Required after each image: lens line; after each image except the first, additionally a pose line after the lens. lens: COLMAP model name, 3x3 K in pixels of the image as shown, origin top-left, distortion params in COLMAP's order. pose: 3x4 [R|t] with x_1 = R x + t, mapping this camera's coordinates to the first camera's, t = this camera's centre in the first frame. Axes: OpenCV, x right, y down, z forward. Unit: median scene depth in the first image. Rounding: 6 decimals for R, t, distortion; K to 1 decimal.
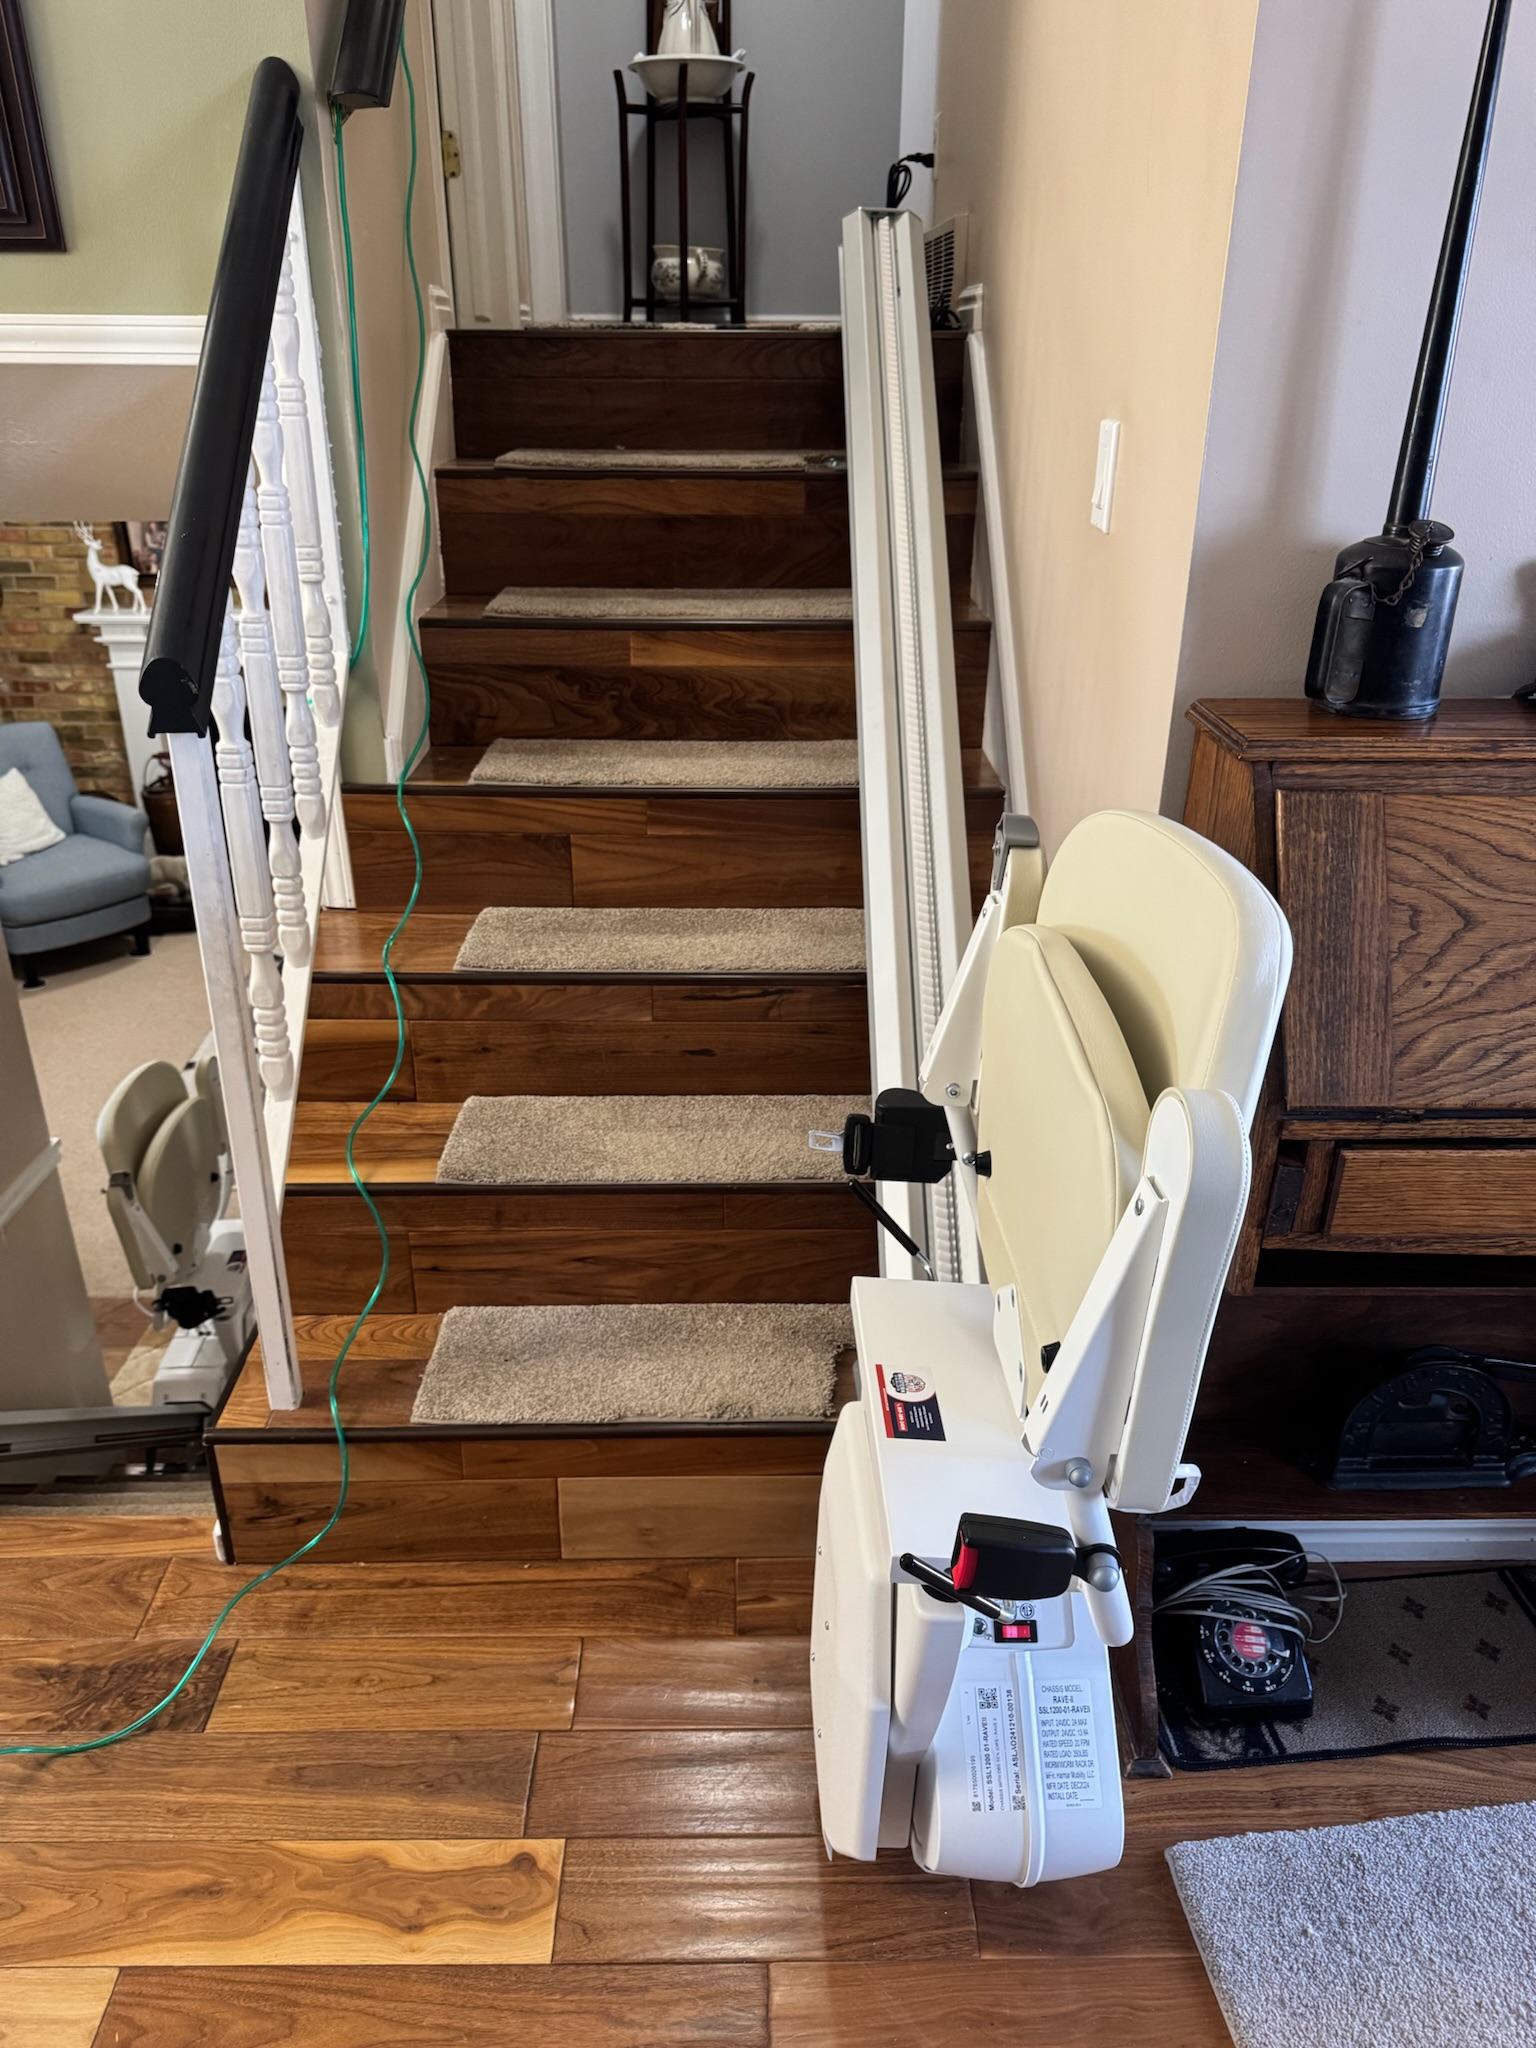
lens RADIAL K [[1423.4, 0, 766.4], [0, 1423.4, 1058.1], [0, 0, 1]] dist [0.117241, -0.212401]
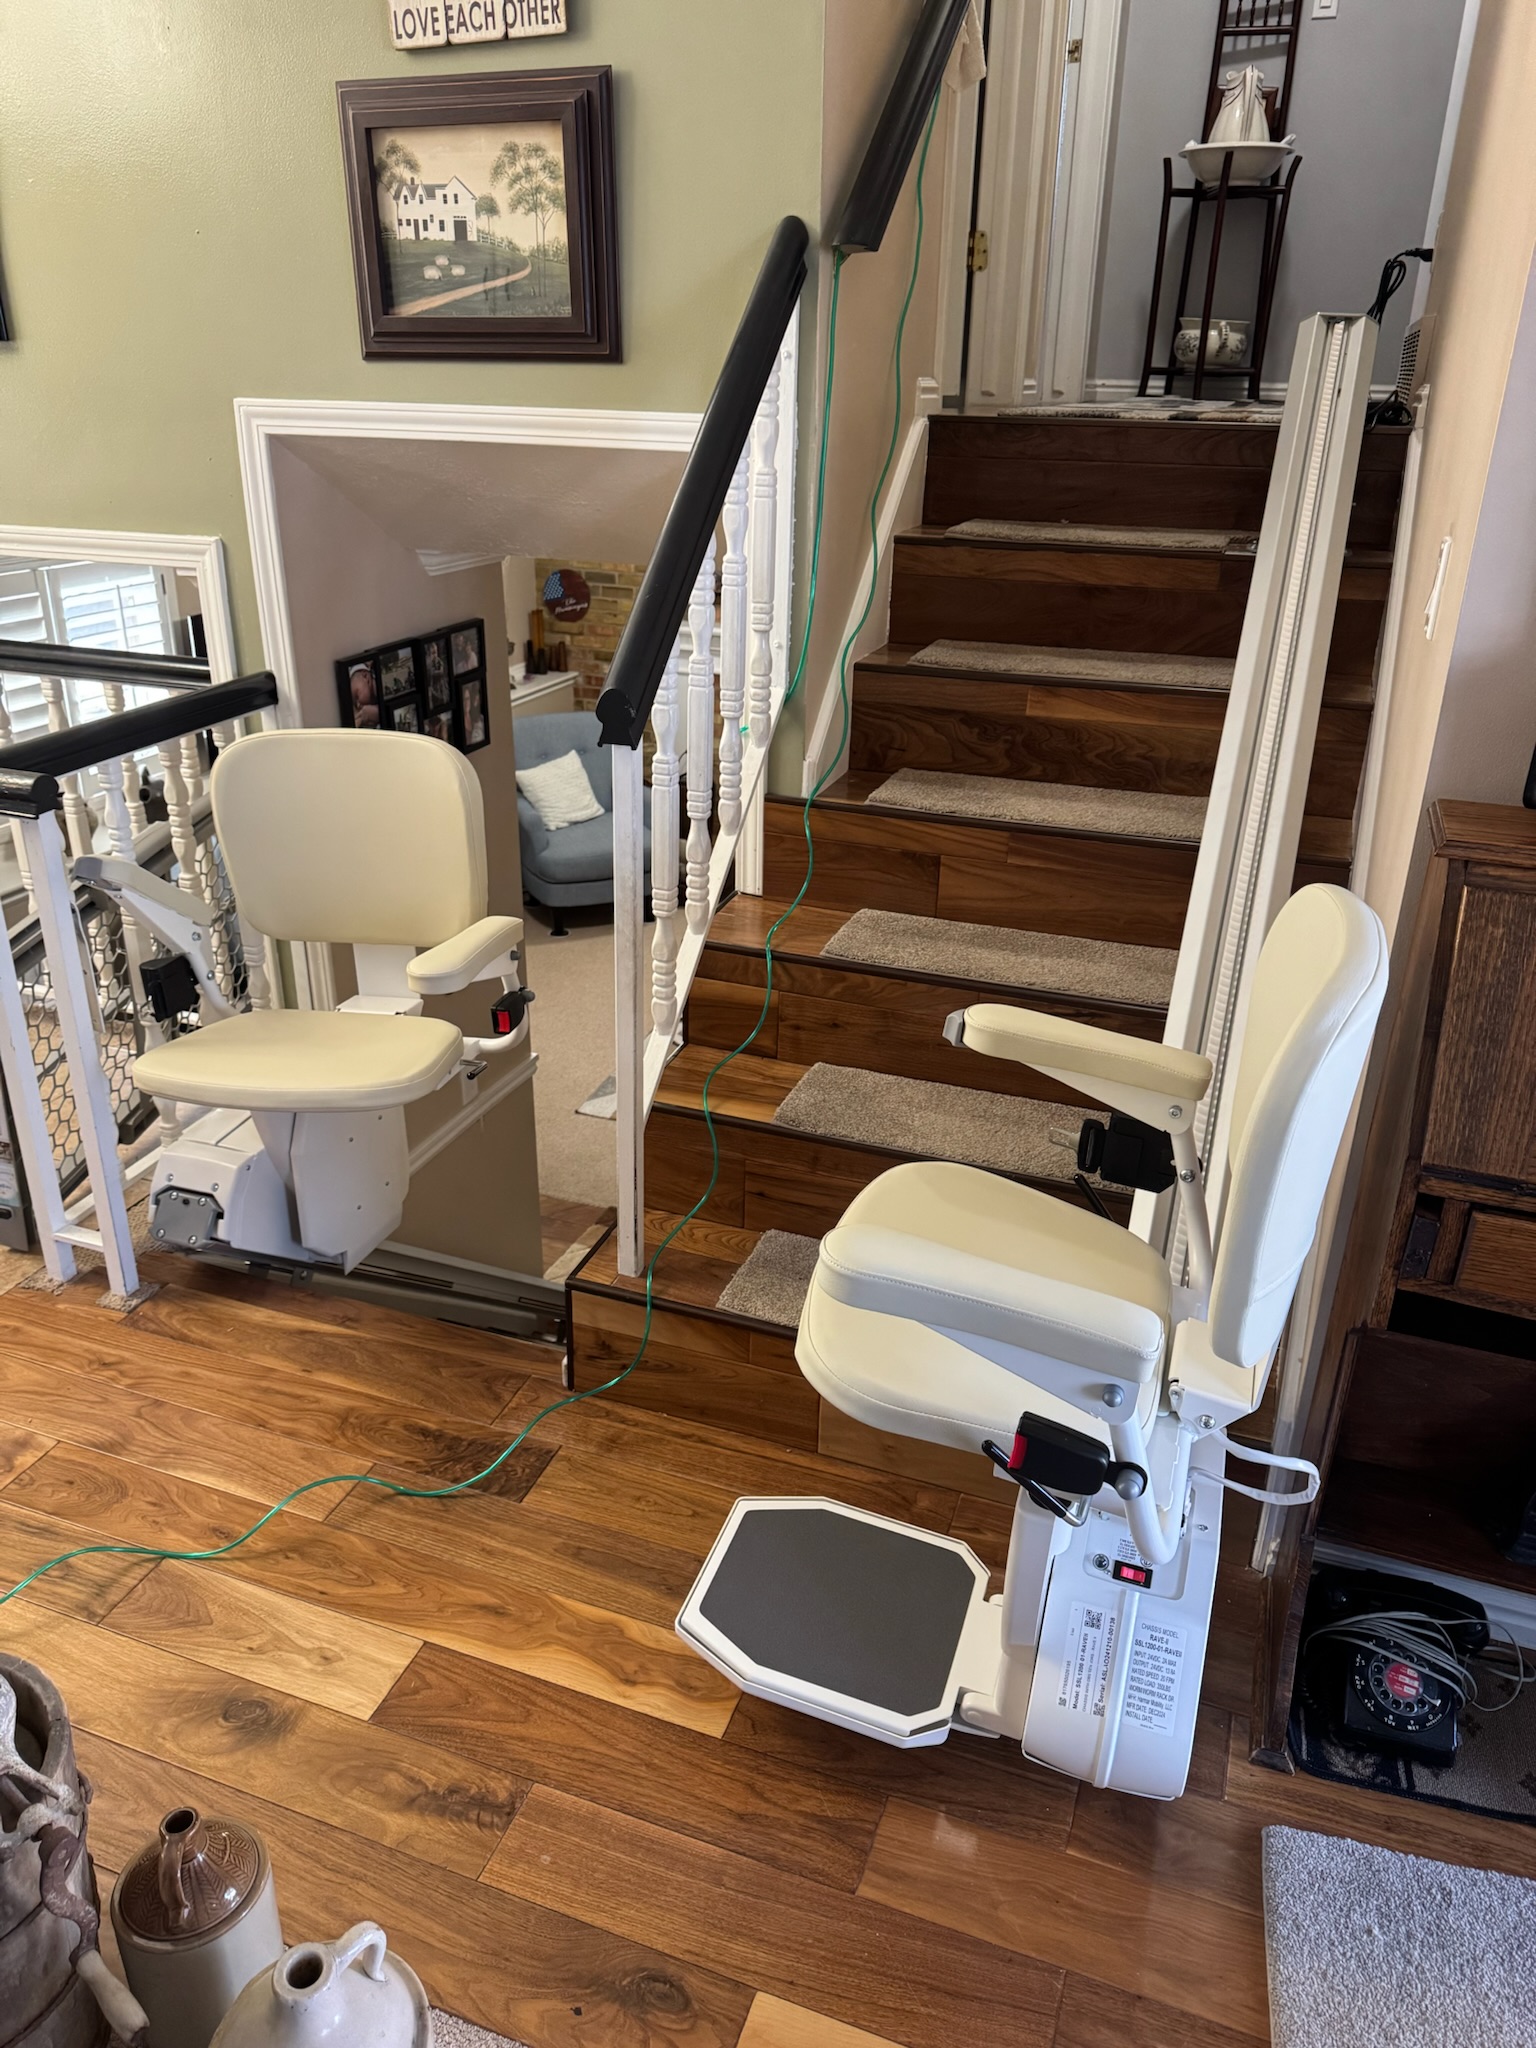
lens RADIAL K [[1423.4, 0, 766.4], [0, 1423.4, 1058.1], [0, 0, 1]] dist [0.117241, -0.212401]
pose [[0.931960, 0.165160, -0.322759, 0.140515], [-0.169784, 0.985382, 0.013983, 0.014588], [0.320351, 0.041767, 0.946378, -0.145555]]
